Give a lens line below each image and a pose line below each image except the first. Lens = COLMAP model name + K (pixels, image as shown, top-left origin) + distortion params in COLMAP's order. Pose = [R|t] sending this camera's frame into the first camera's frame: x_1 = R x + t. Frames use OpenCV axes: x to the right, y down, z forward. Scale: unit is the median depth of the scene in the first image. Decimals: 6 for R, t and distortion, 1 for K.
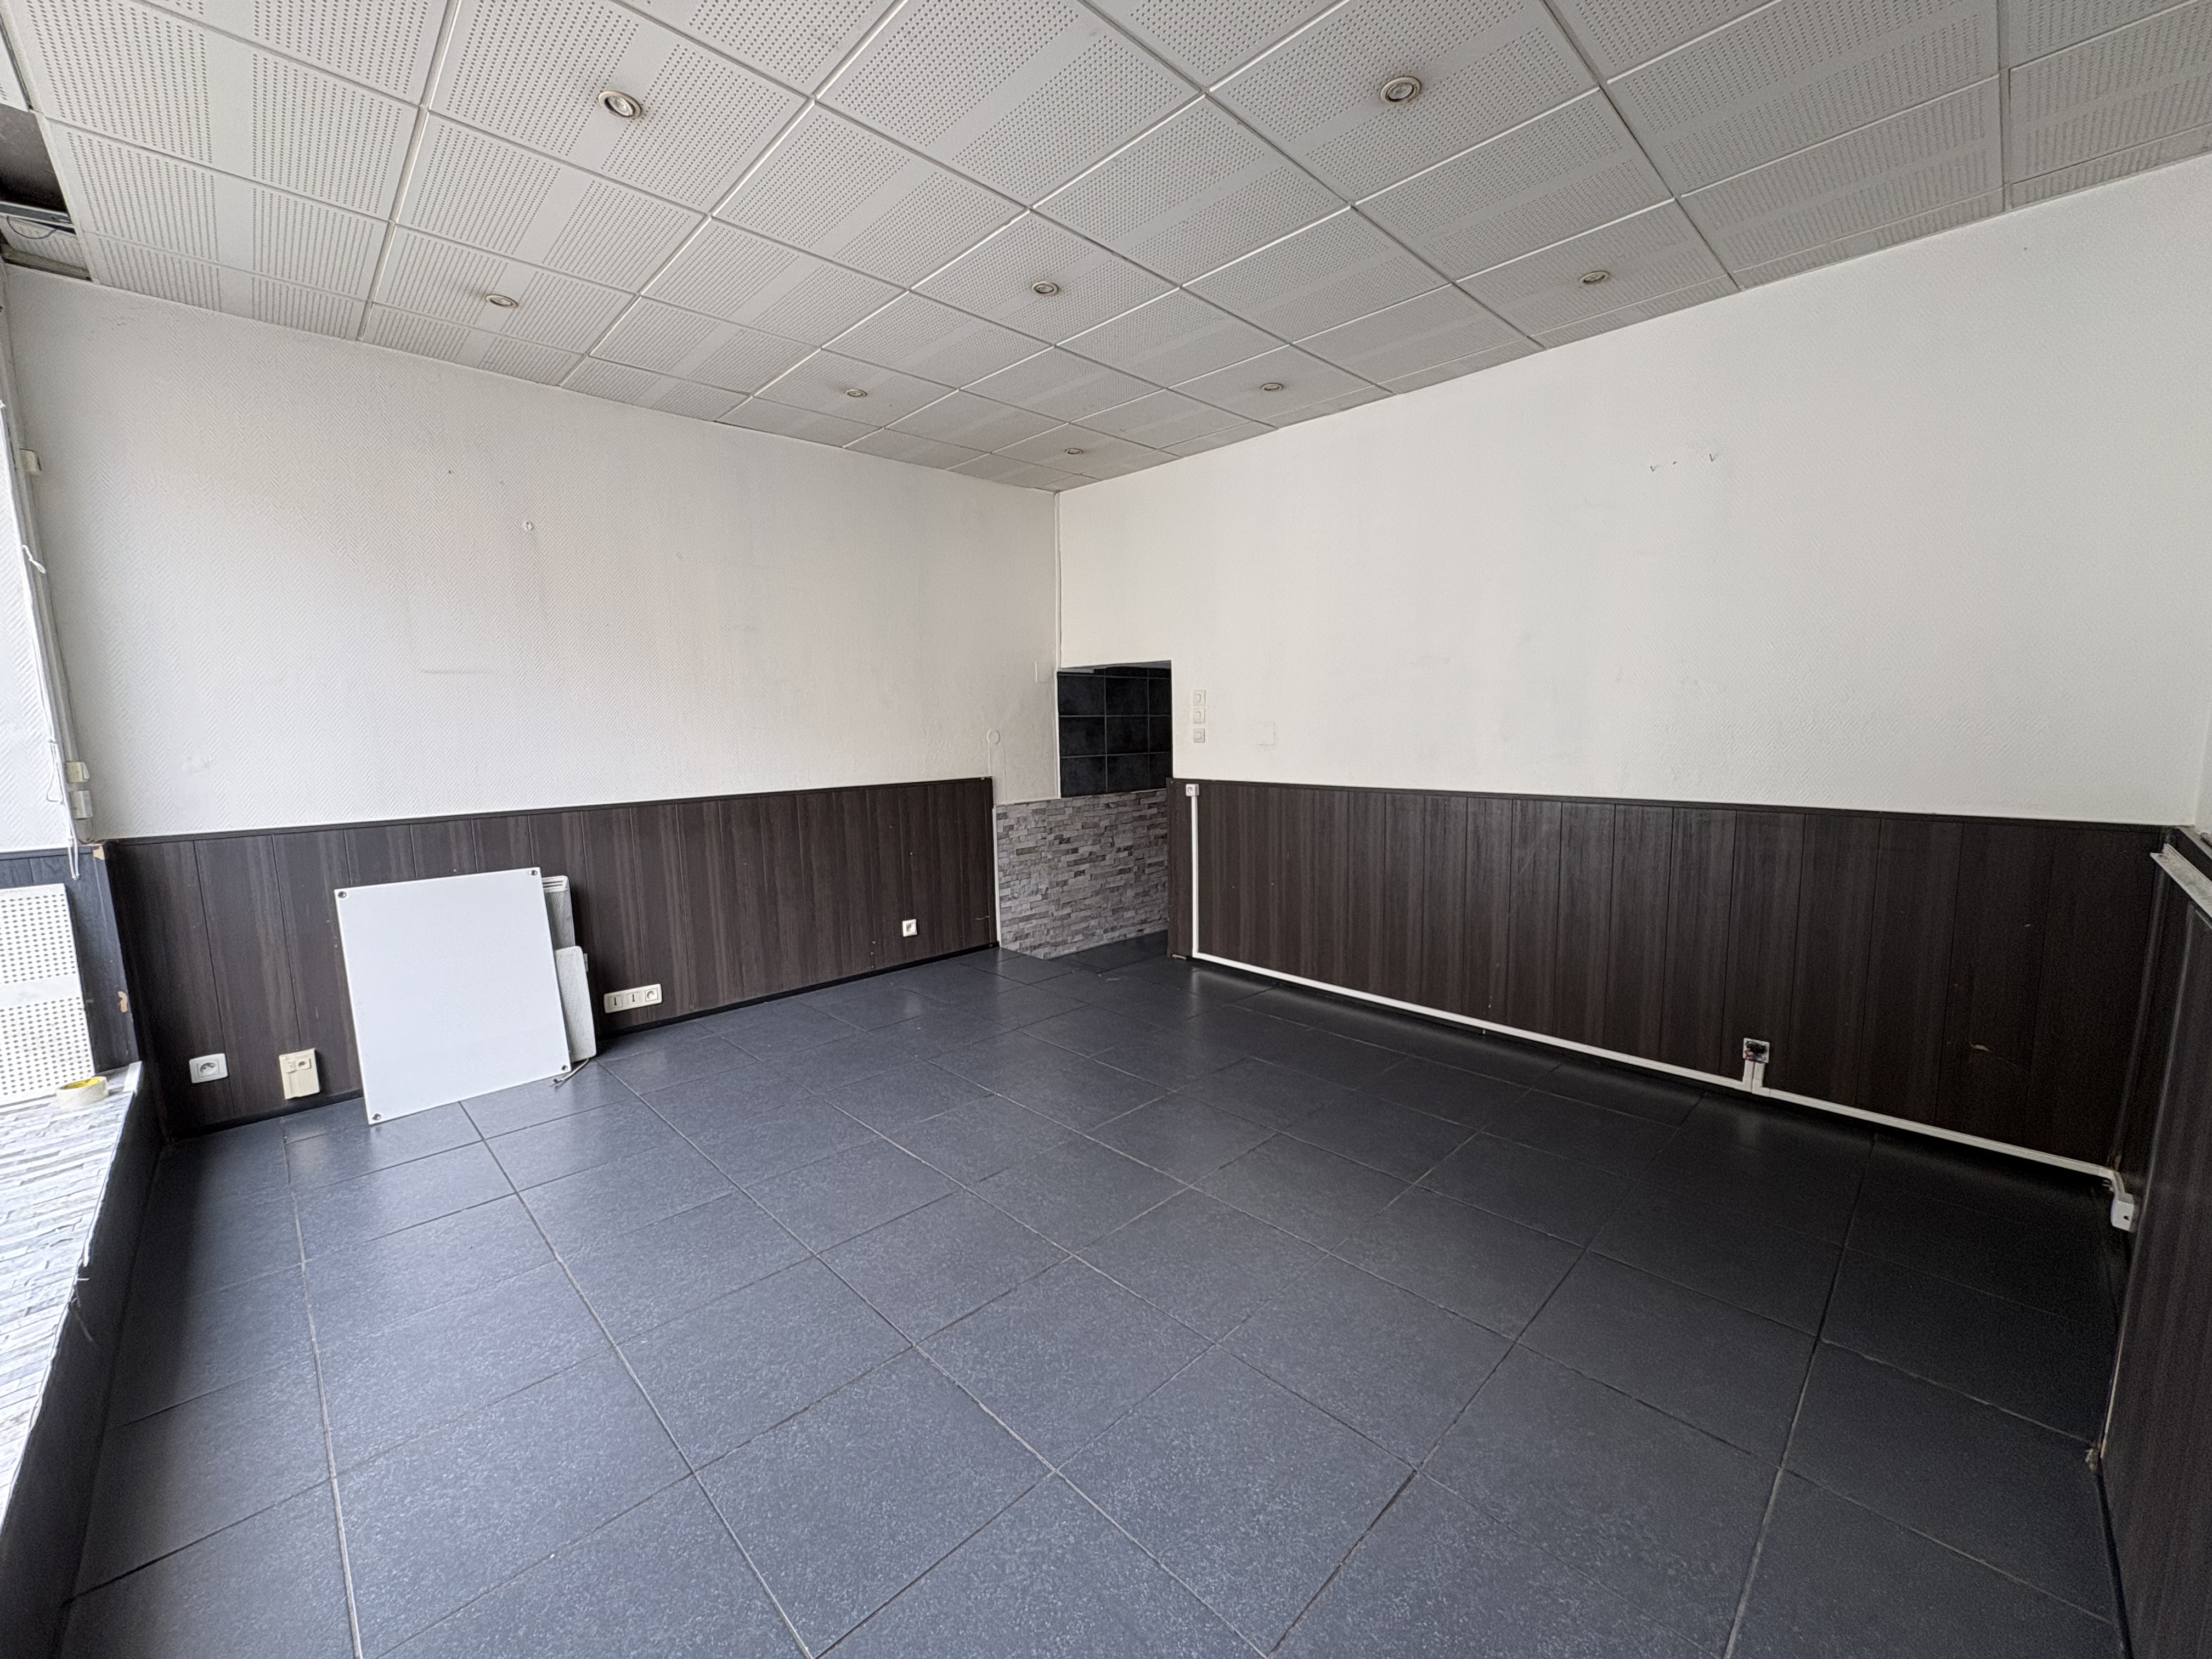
lens RADIAL K [[876.1, 0, 1098.9], [0, 876.1, 817.3], [0, 0, 1]] dist [-0.000616, -0.000419]
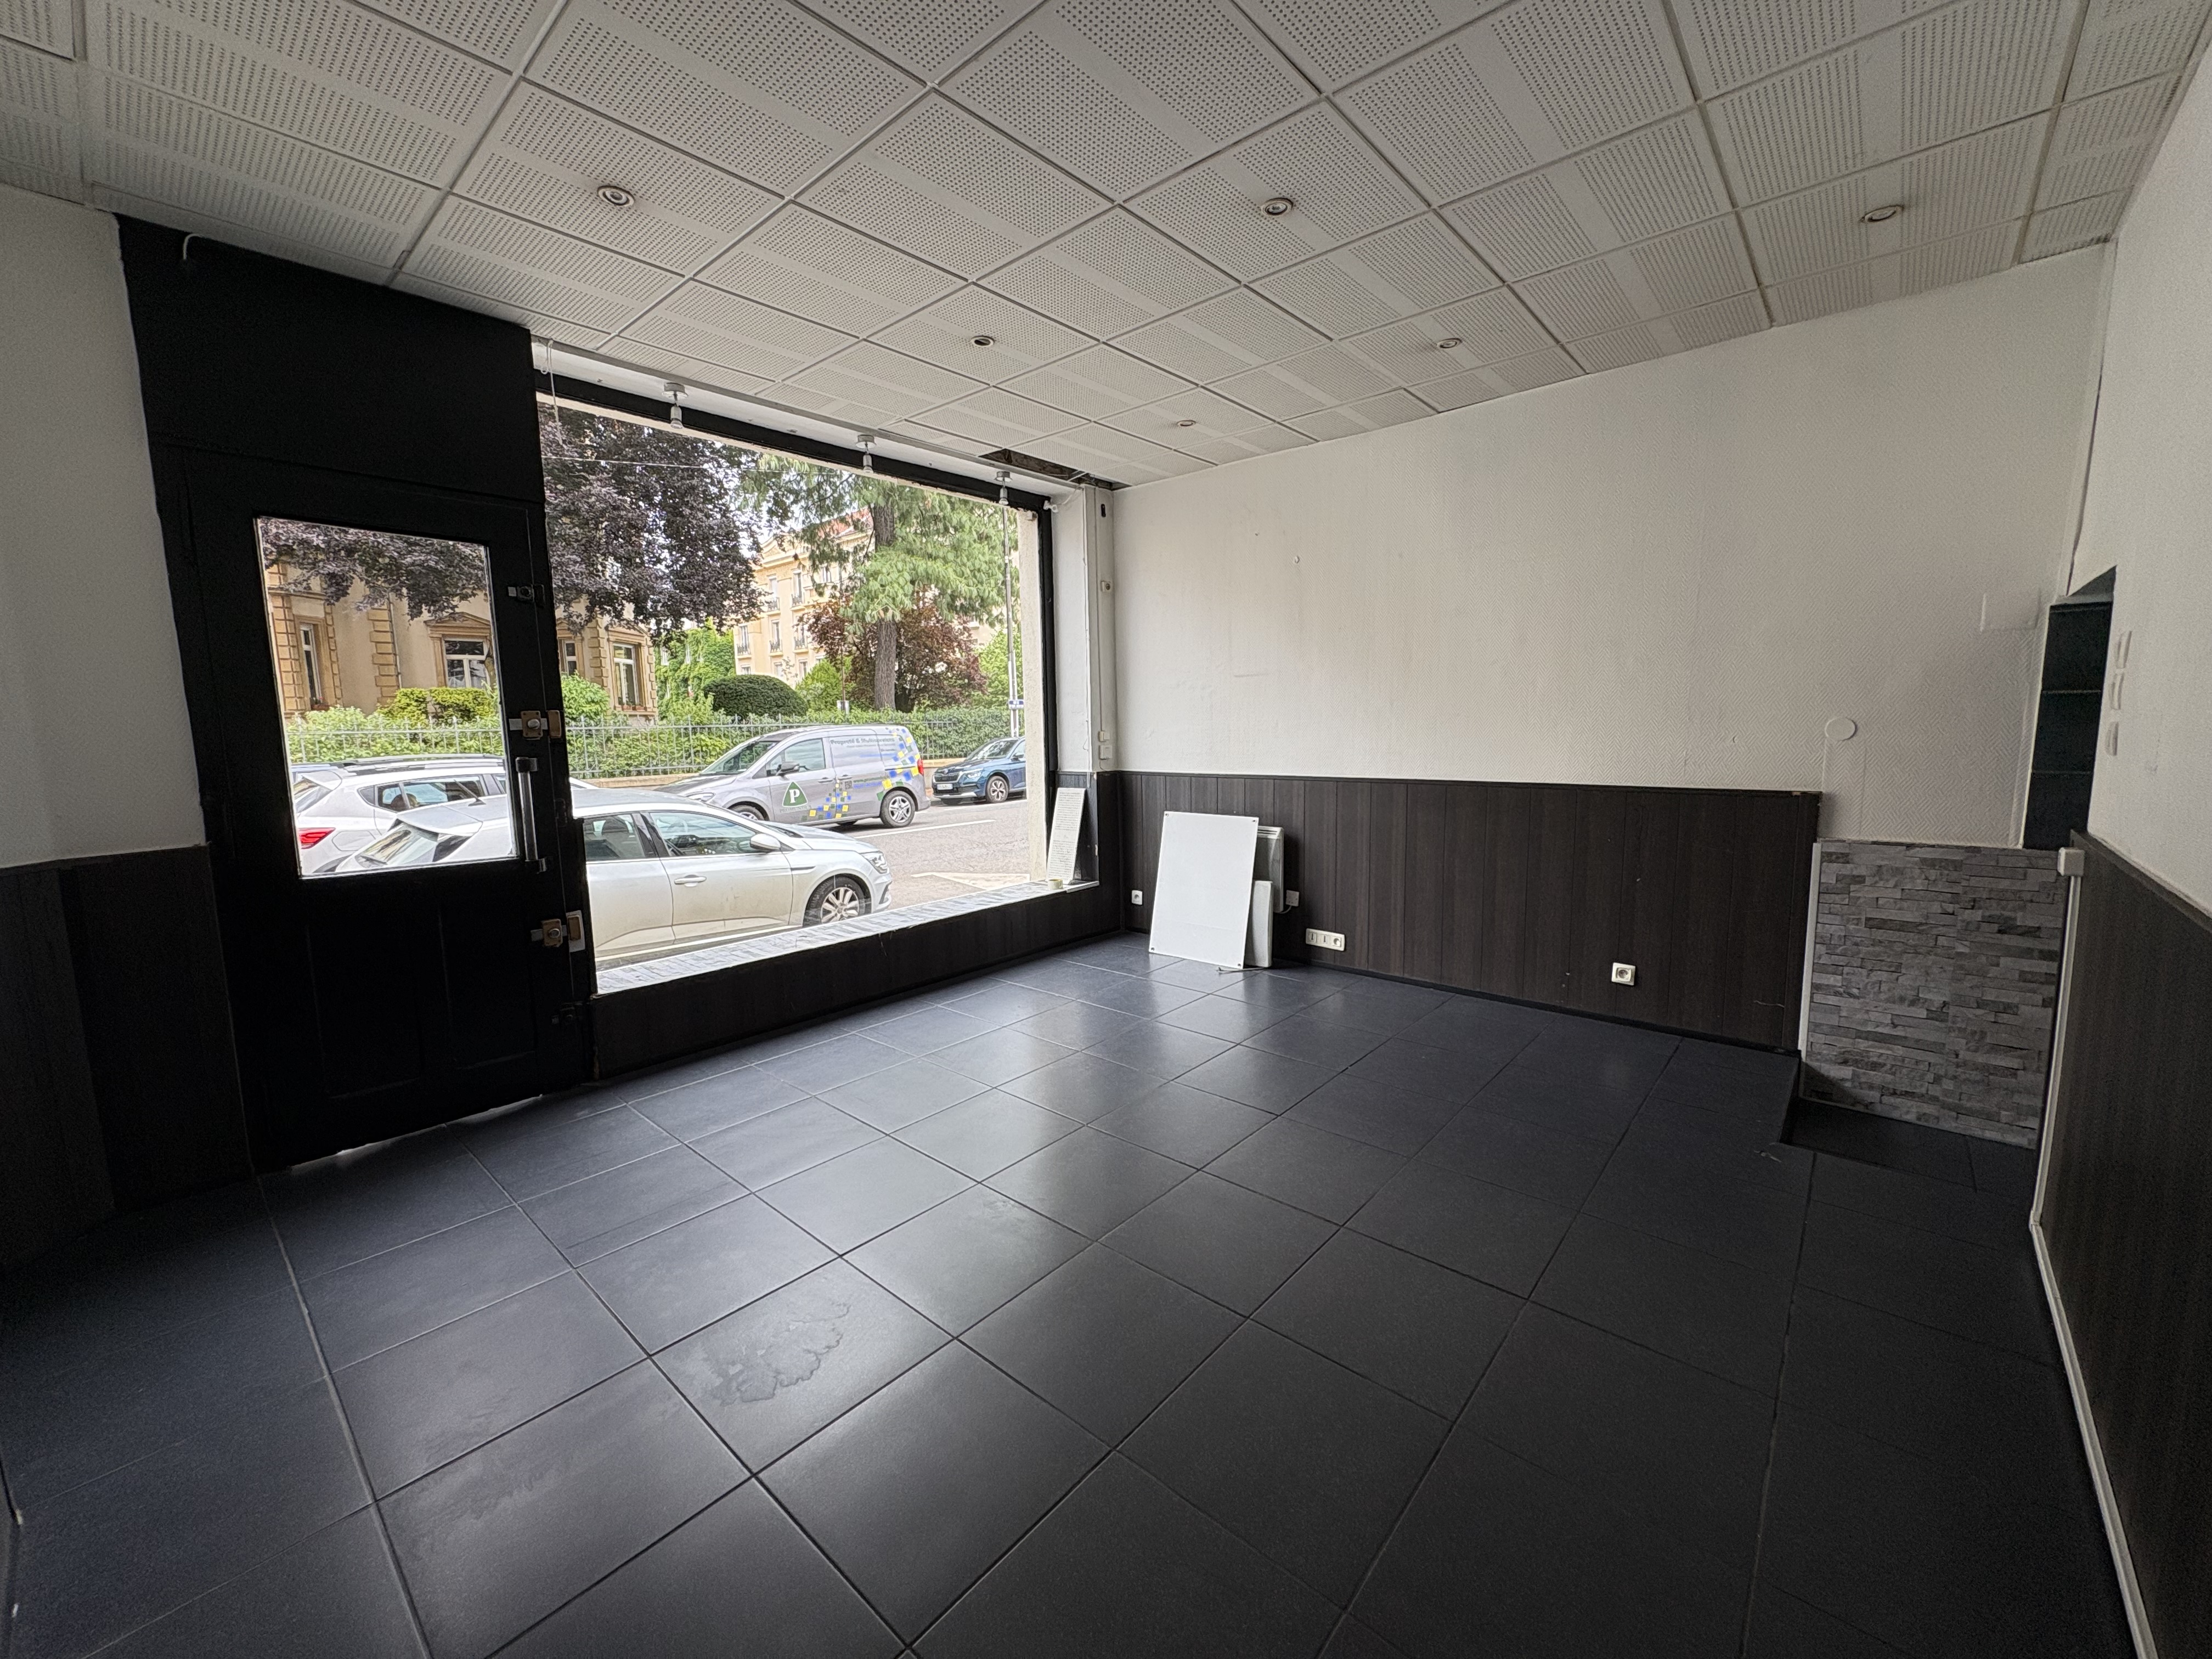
lens RADIAL K [[876.1, 0, 1120.6], [0, 876.1, 828.6], [0, 0, 1]] dist [-0.000616, -0.000419]
pose [[0.076168, 0.137502, -0.987569, 0.510715], [-0.091565, 0.987225, 0.130392, -0.062339], [0.992882, 0.080495, 0.087785, 0.493368]]
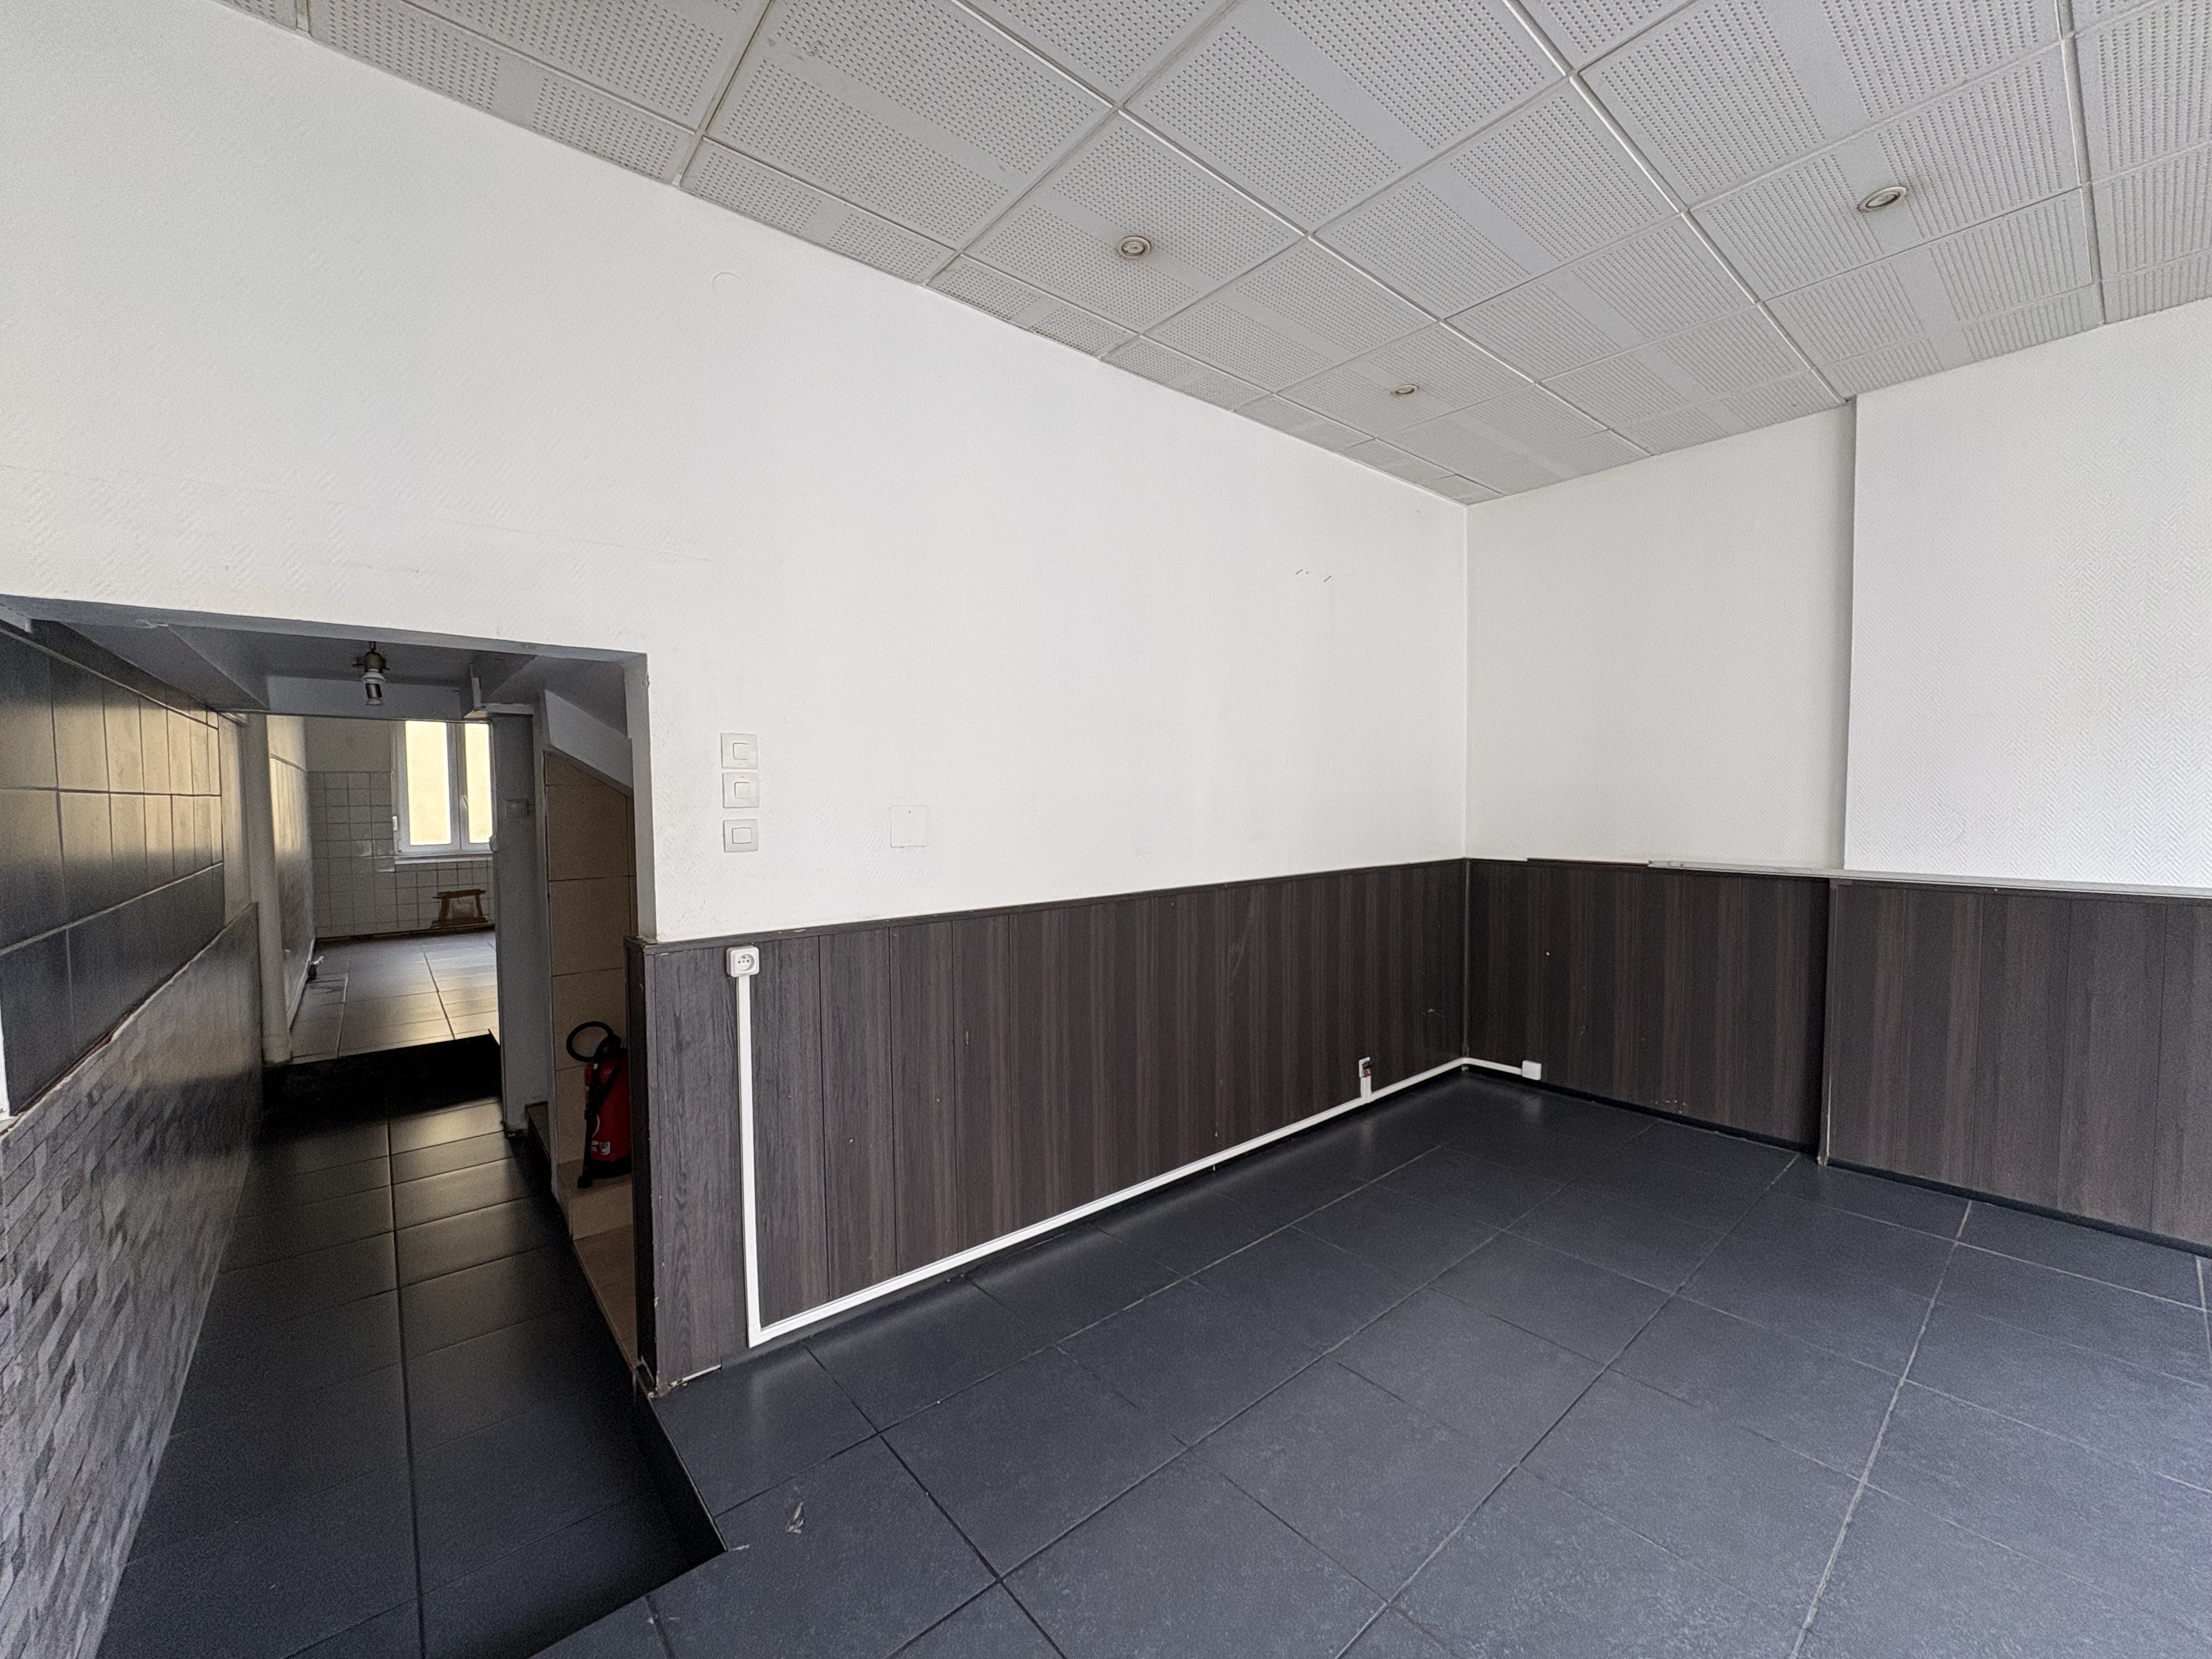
lens RADIAL K [[876.1, 0, 1115.6], [0, 876.1, 825.0], [0, 0, 1]] dist [-0.000616, -0.000419]
pose [[0.060644, -0.021374, 0.997931, -0.320092], [0.115364, 0.993221, 0.014263, -0.084609], [-0.991470, 0.114260, 0.062699, 0.795813]]
